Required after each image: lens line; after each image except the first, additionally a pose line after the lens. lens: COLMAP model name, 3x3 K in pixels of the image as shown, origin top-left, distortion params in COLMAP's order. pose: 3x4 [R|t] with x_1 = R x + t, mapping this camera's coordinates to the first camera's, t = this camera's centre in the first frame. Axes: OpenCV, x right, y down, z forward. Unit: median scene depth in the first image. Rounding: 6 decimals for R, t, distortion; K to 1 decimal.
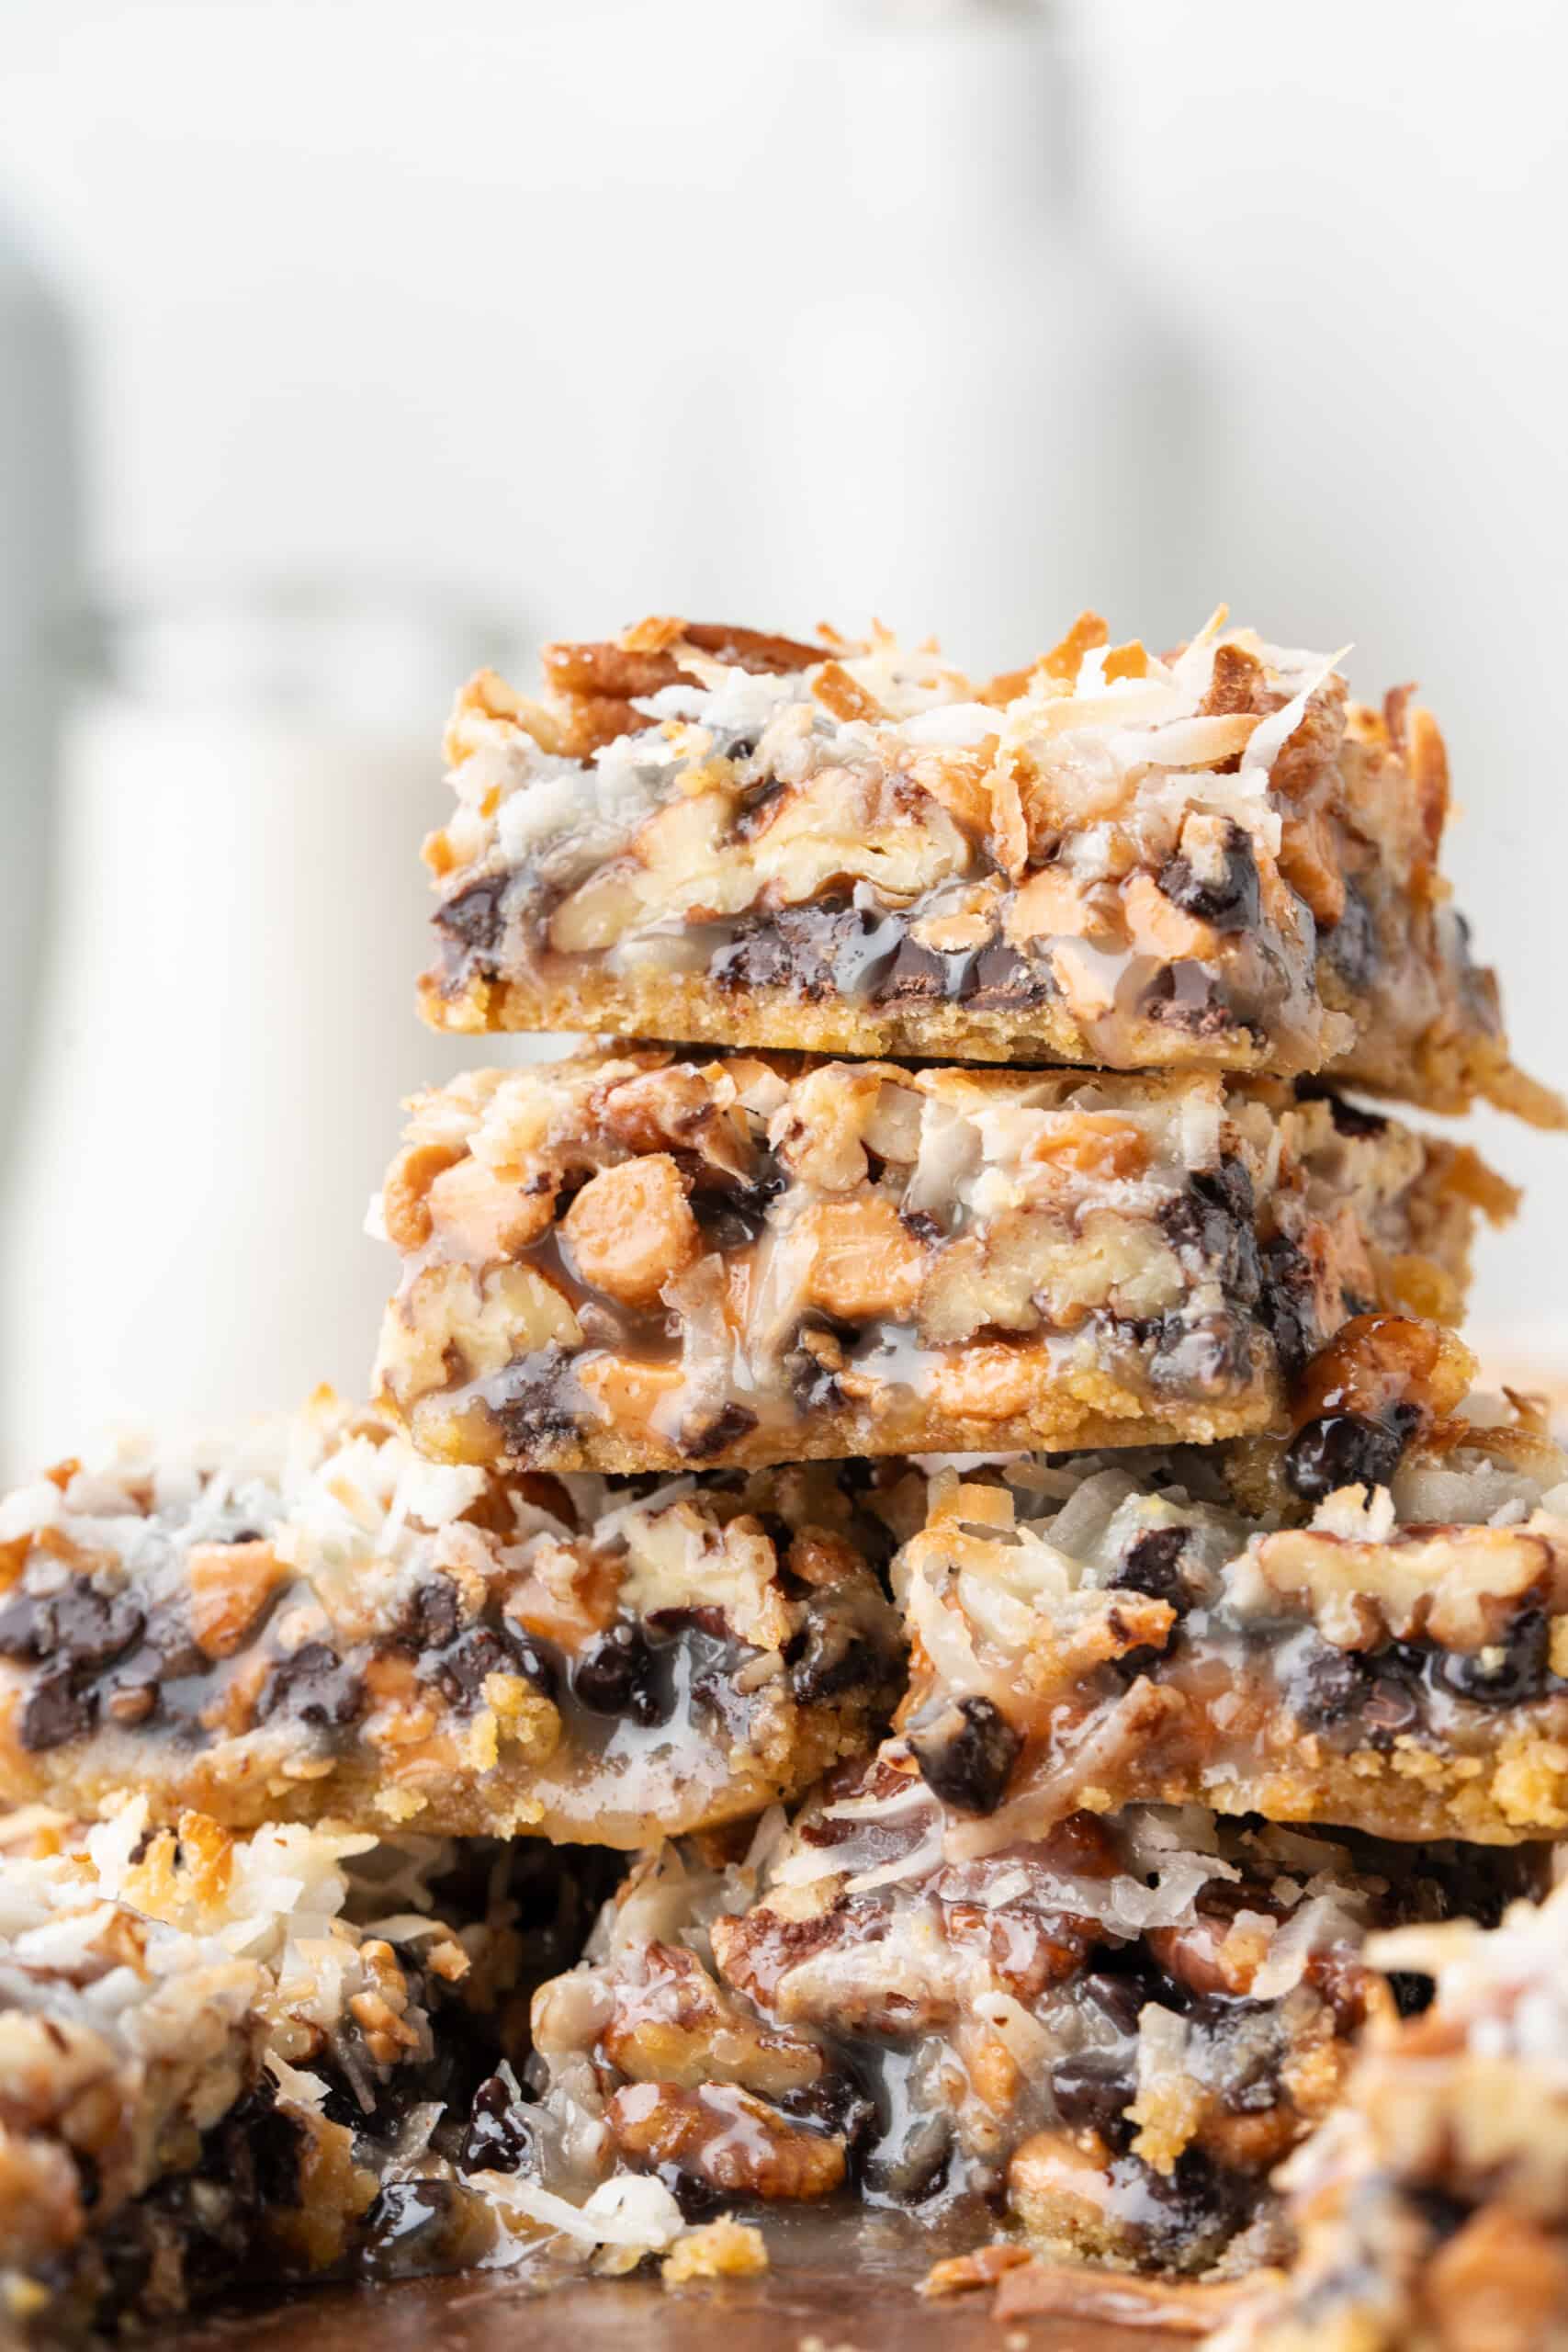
lens RADIAL K [[13065.4, 0, 784.0], [0, 13065.4, 1176.0], [0, 0, 1]] dist [0.226298, -19.094202]
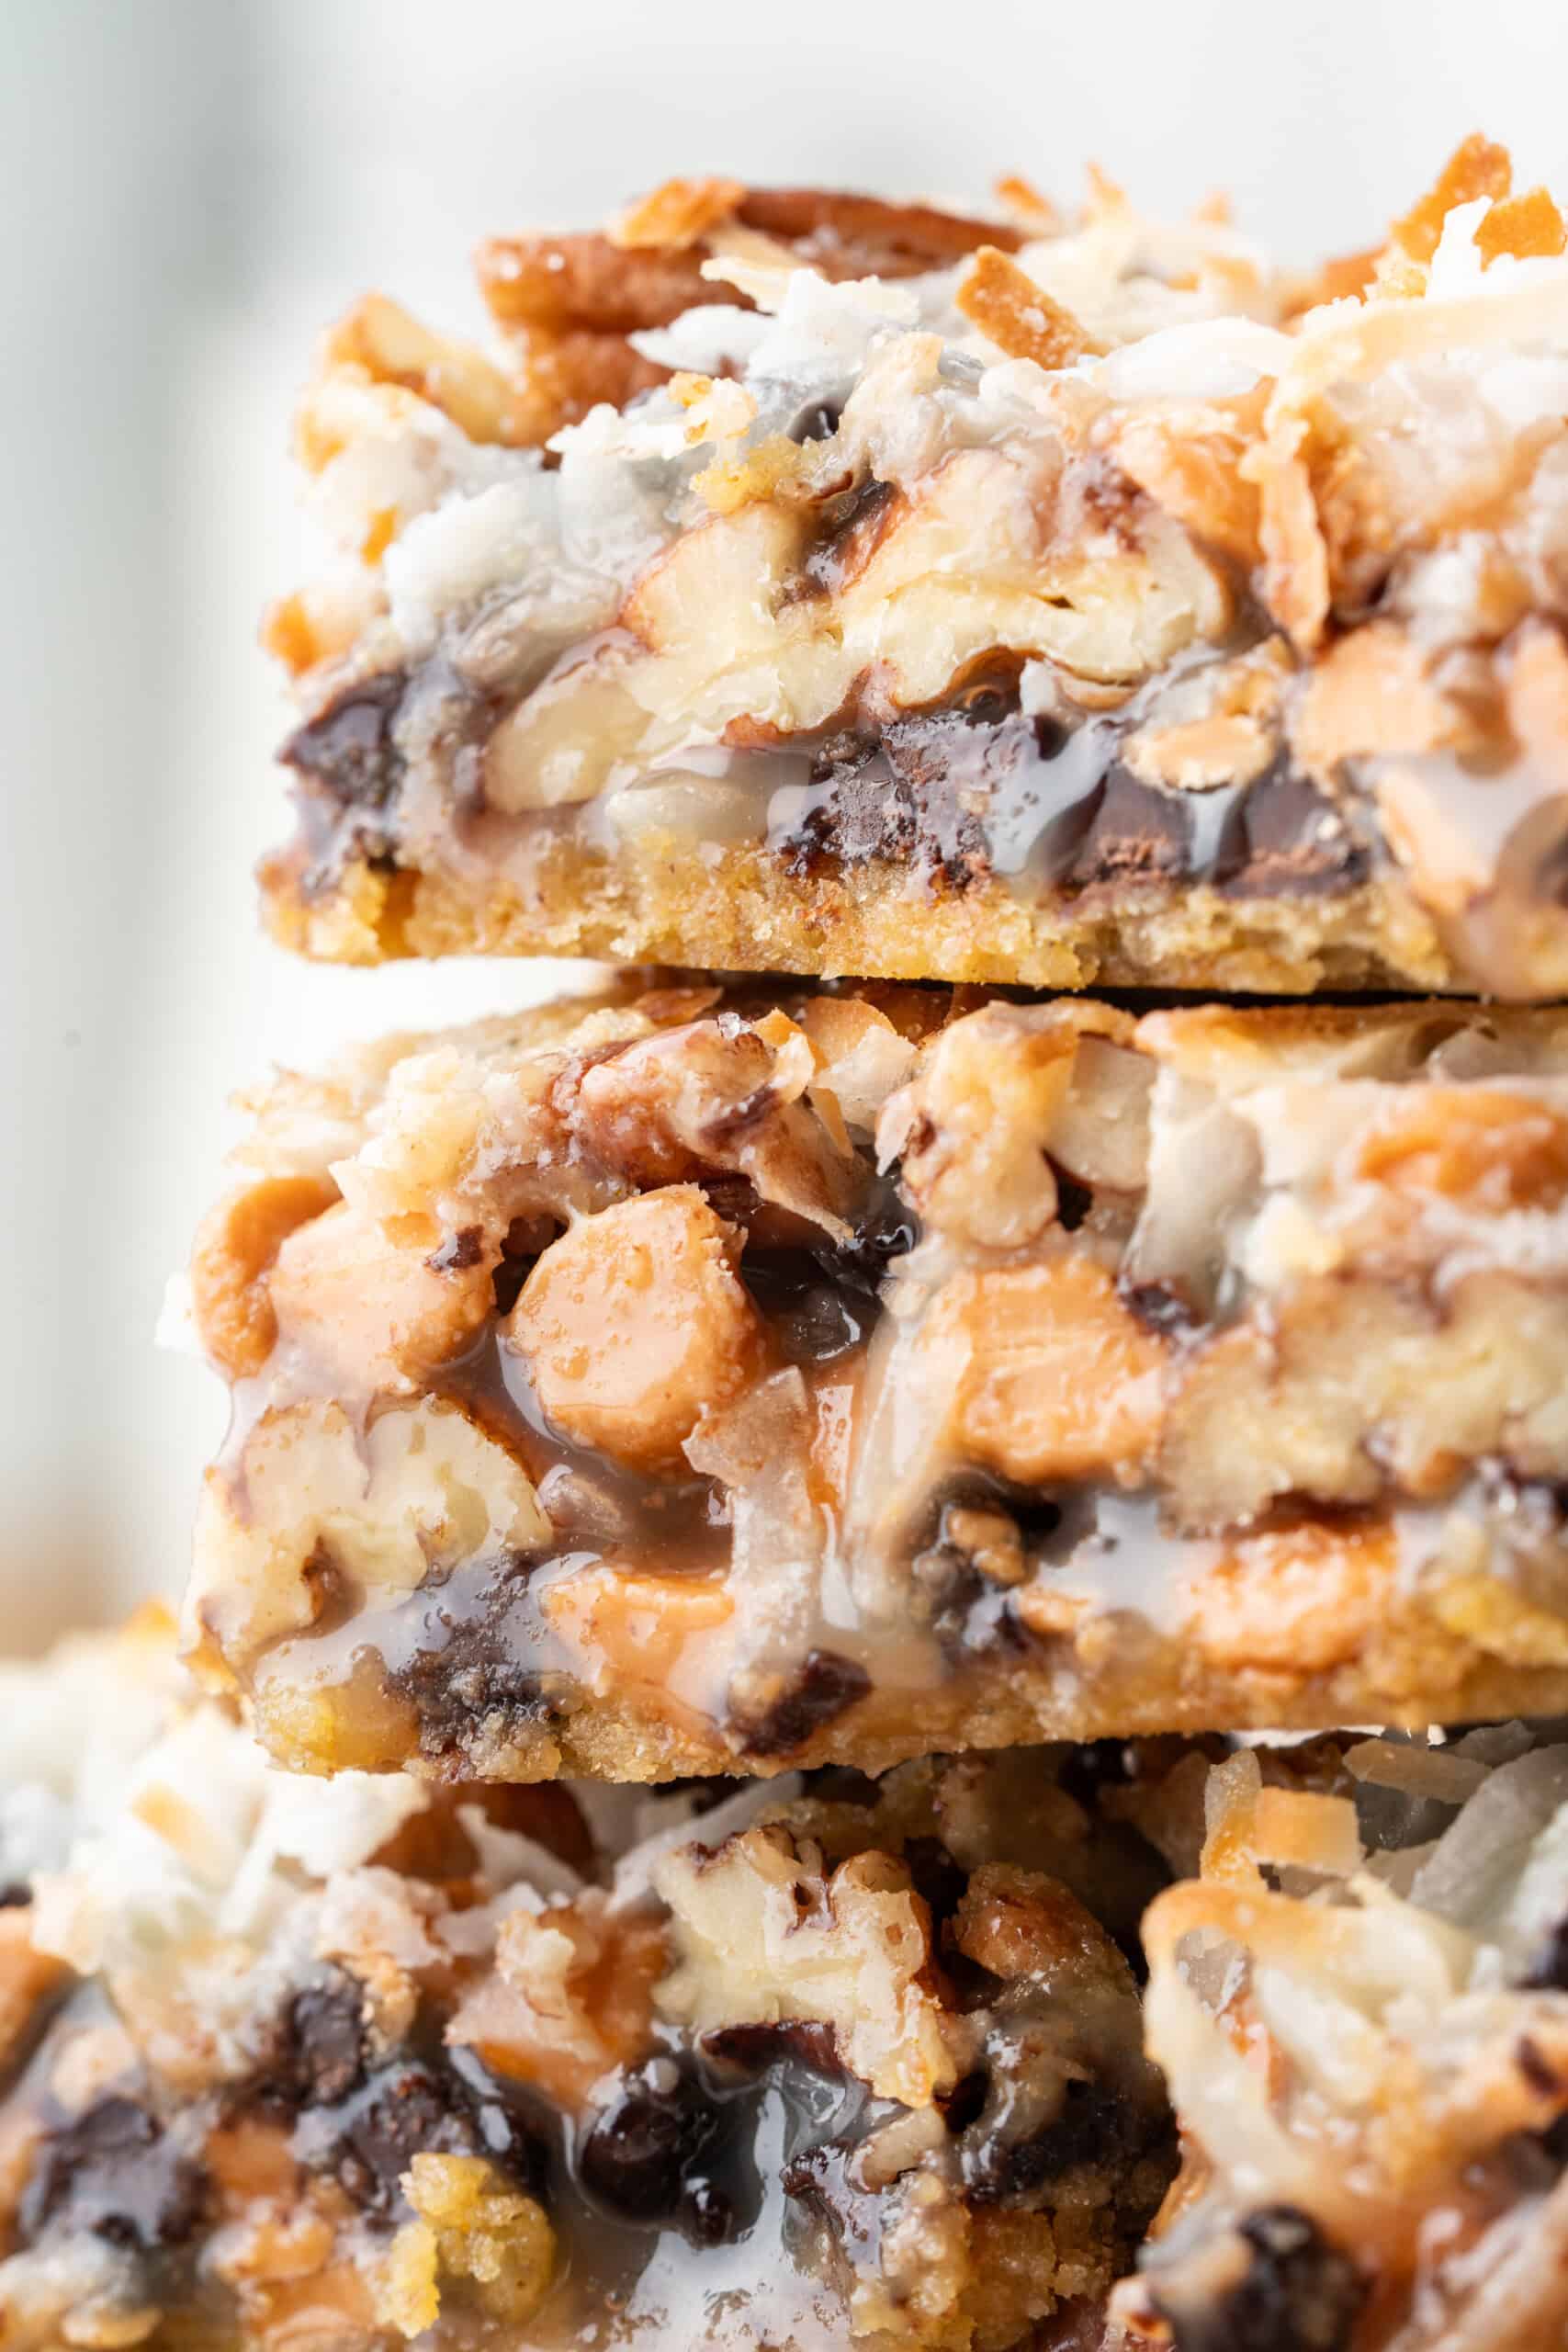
lens RADIAL K [[13065.4, 0, 784.0], [0, 13065.4, 1176.0], [0, 0, 1]] dist [0.226298, -19.094202]
pose [[0.990981, -0.035296, -0.129270, 0.063947], [0.039886, 0.998656, 0.033096, -0.019643], [0.127928, -0.037954, 0.991057, 0.469462]]
